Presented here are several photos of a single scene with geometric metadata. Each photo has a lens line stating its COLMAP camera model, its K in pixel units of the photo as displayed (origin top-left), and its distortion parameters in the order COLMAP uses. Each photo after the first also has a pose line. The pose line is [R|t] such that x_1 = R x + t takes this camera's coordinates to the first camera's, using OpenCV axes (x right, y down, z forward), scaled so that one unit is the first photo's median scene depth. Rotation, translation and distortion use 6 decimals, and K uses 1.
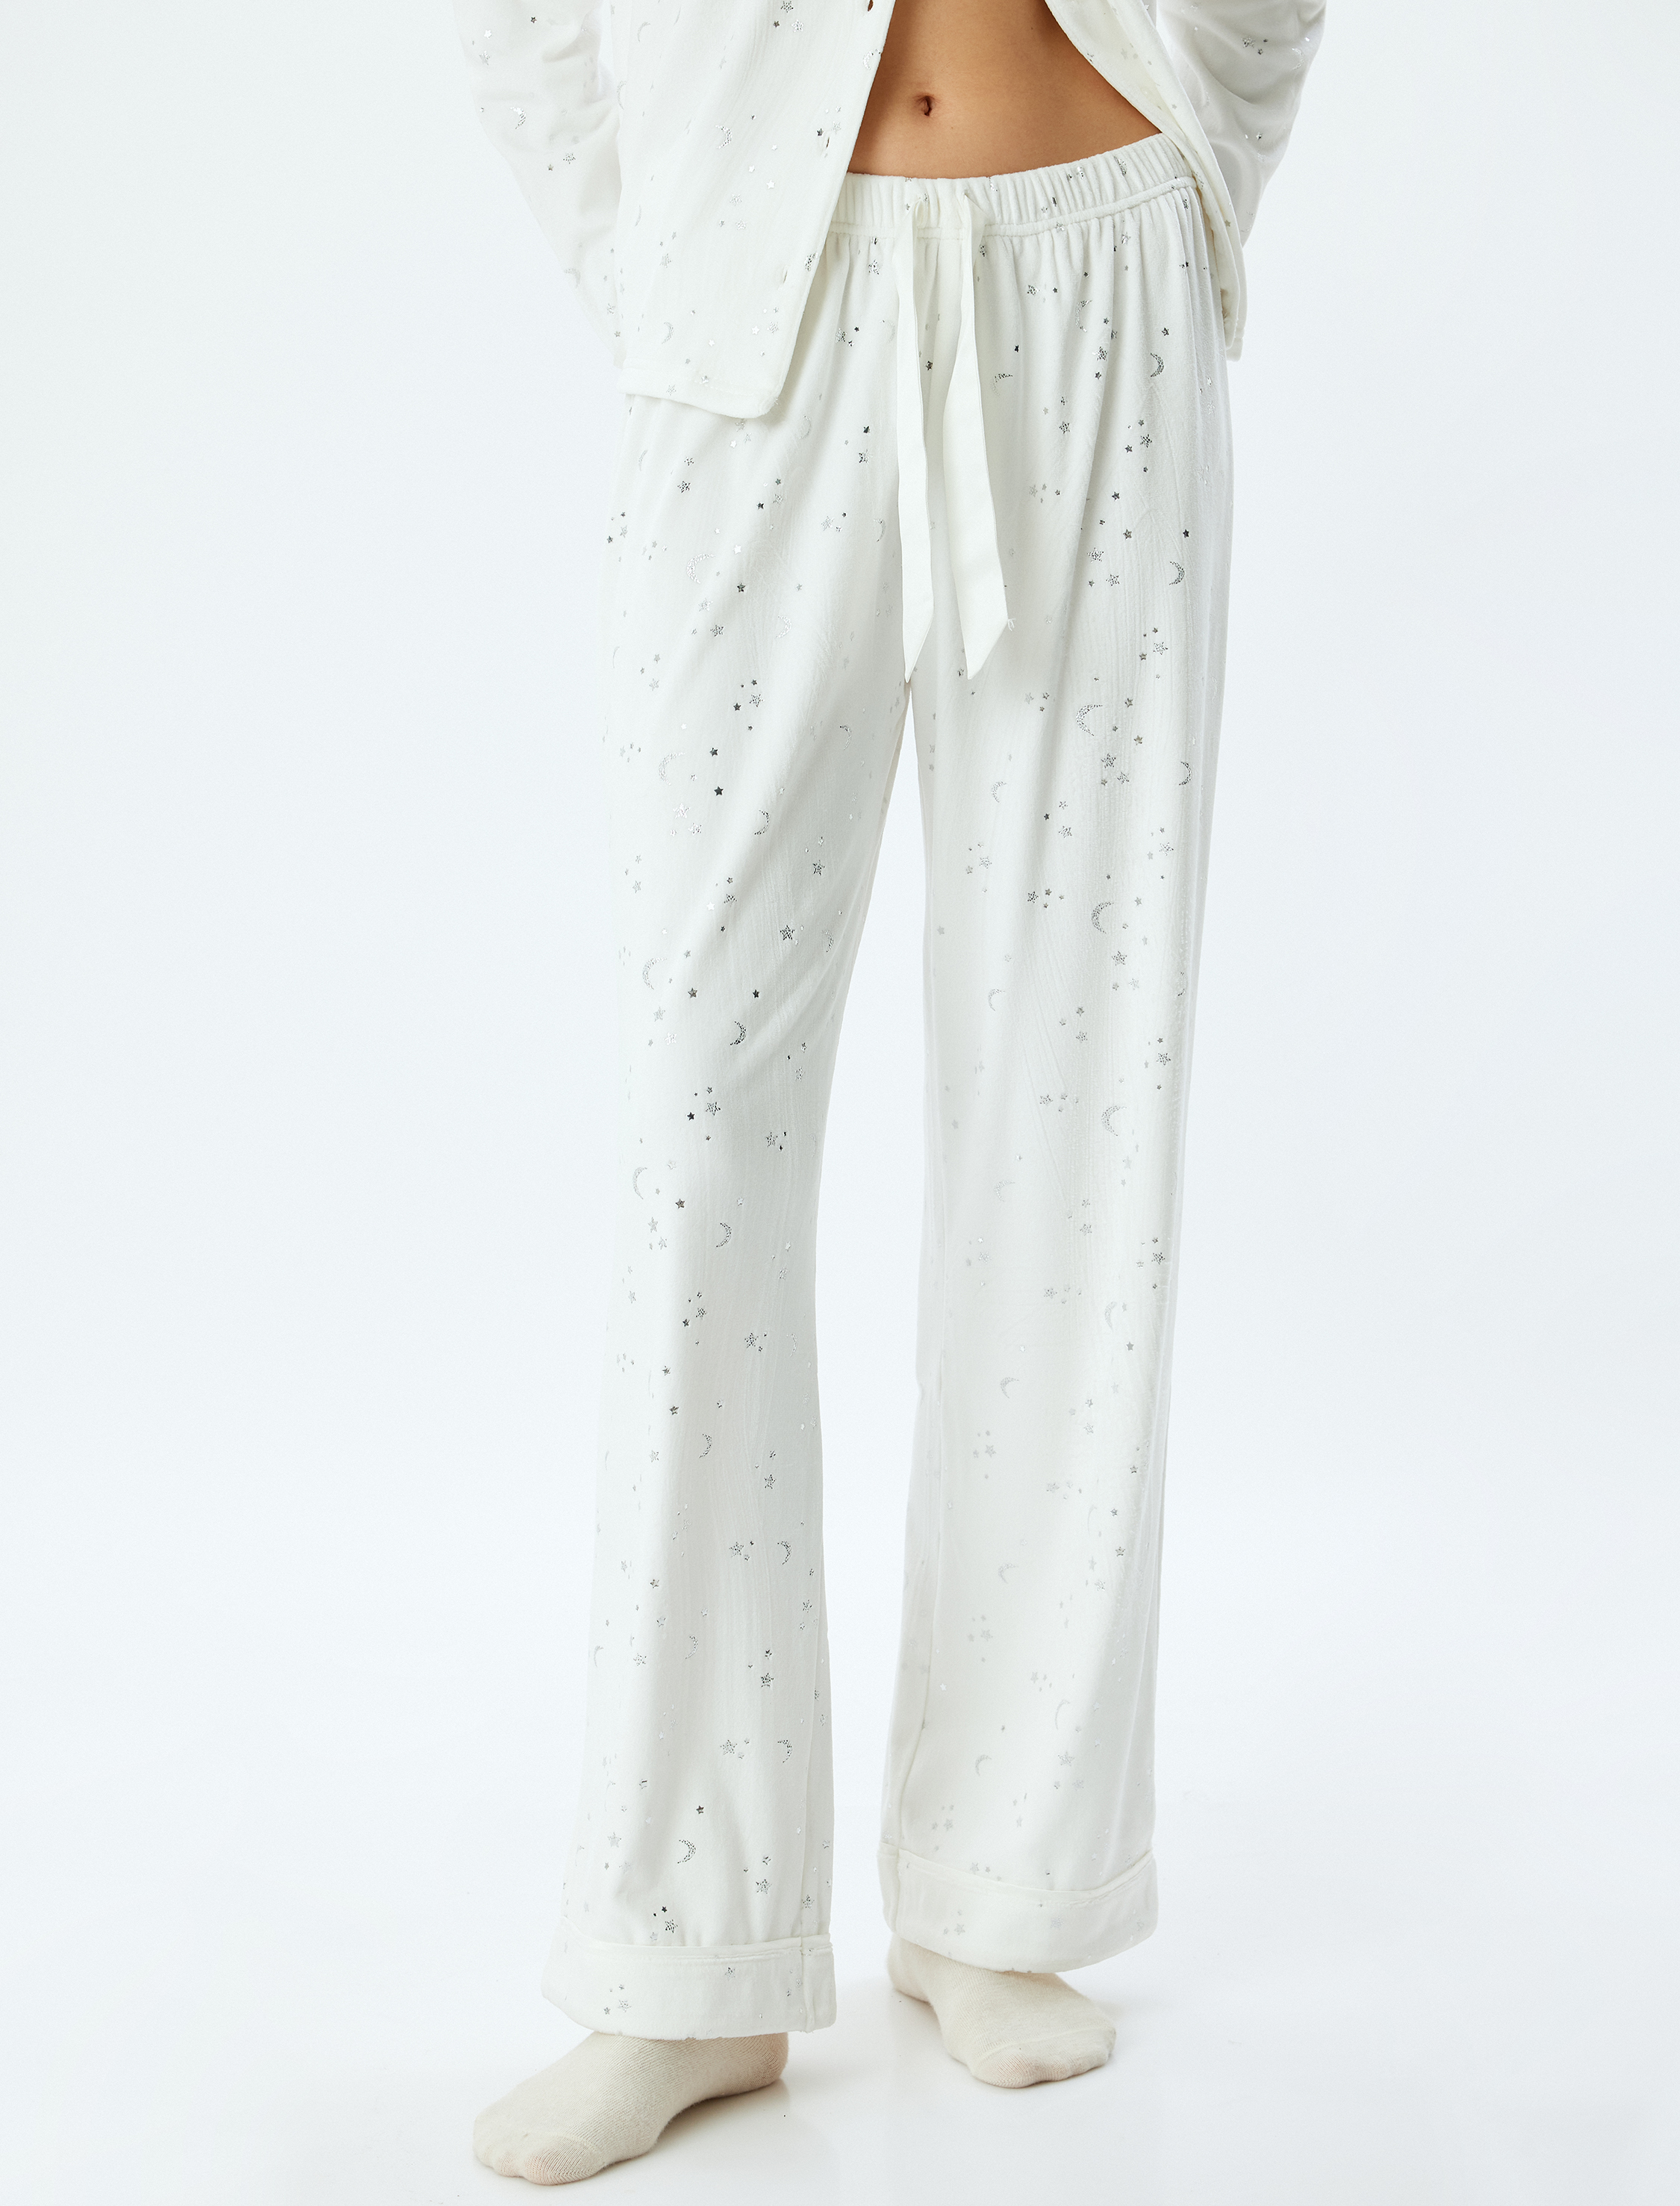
lens RADIAL K [[4004.7, 0, 840.0], [0, 4004.7, 1103.0], [0, 0, 1]] dist [-0.055529, -0.040668]
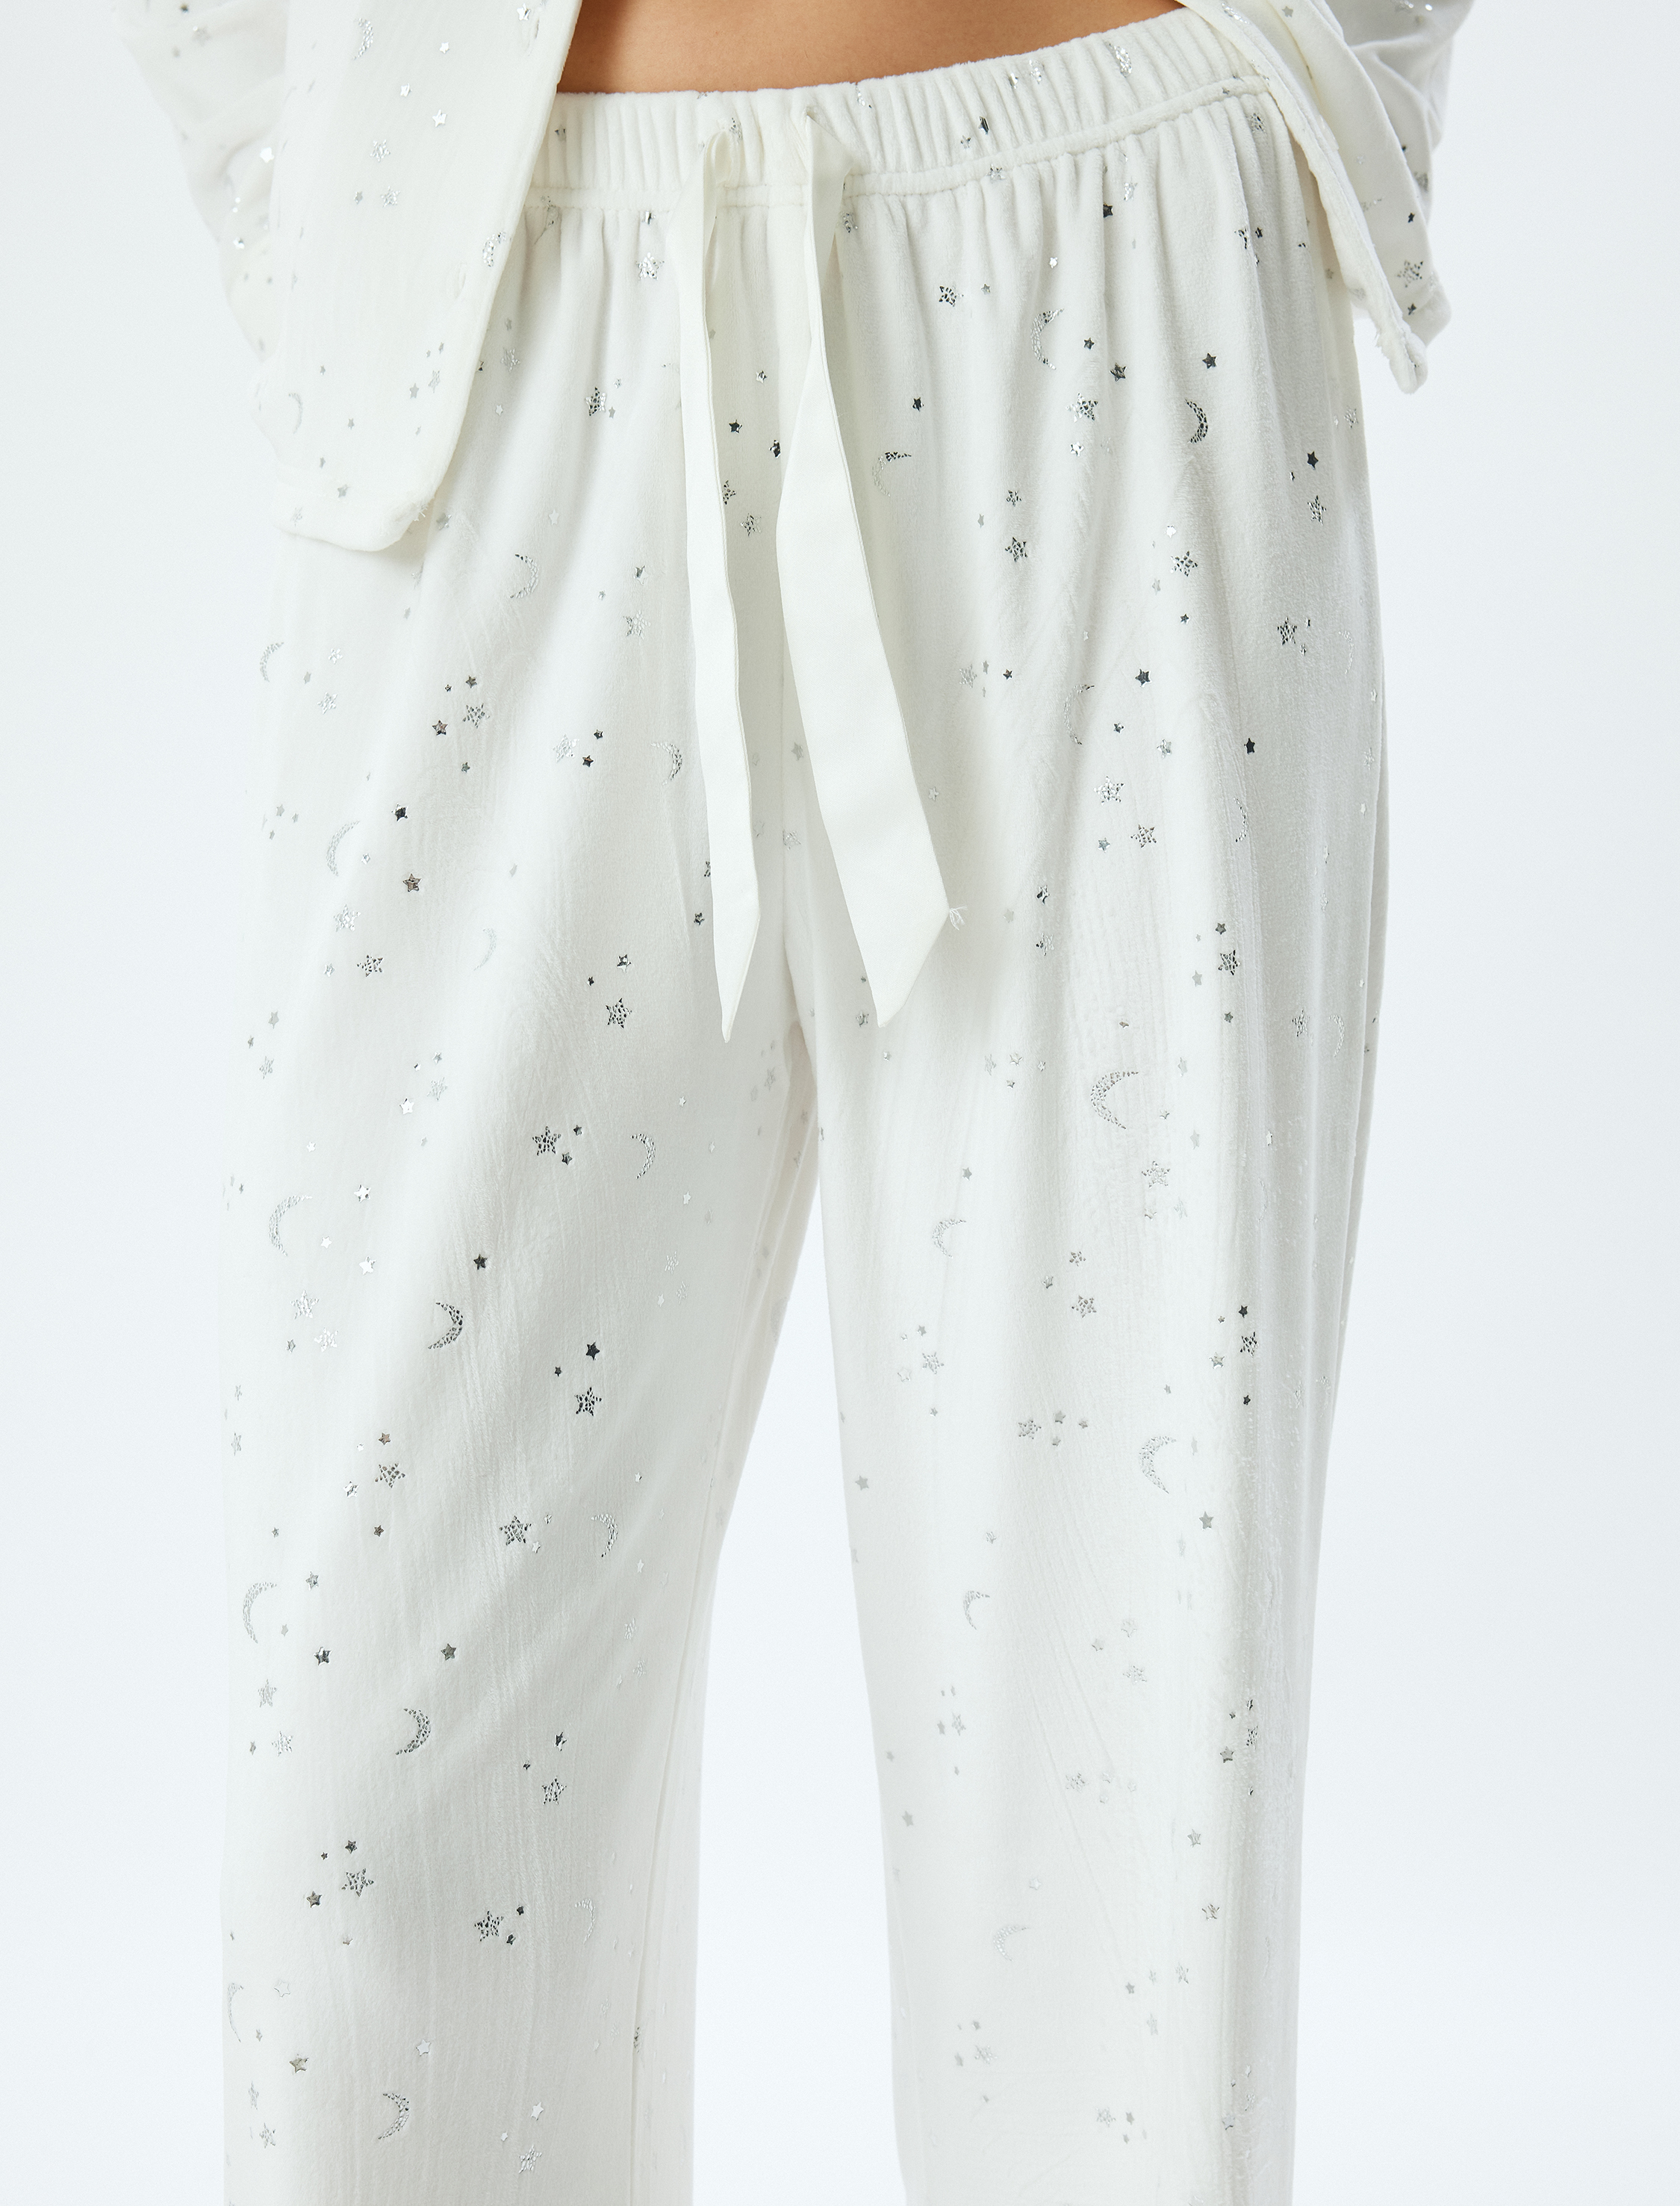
lens RADIAL K [[3482.0, 0, 840.0], [0, 3482.0, 1103.0], [0, 0, 1]] dist [-0.584478, 4.073654]
pose [[0.992459, -0.023617, -0.120280, 0.085462], [0.017276, 0.998418, -0.053499, -0.074437], [0.121353, 0.051017, 0.991297, 0.561622]]
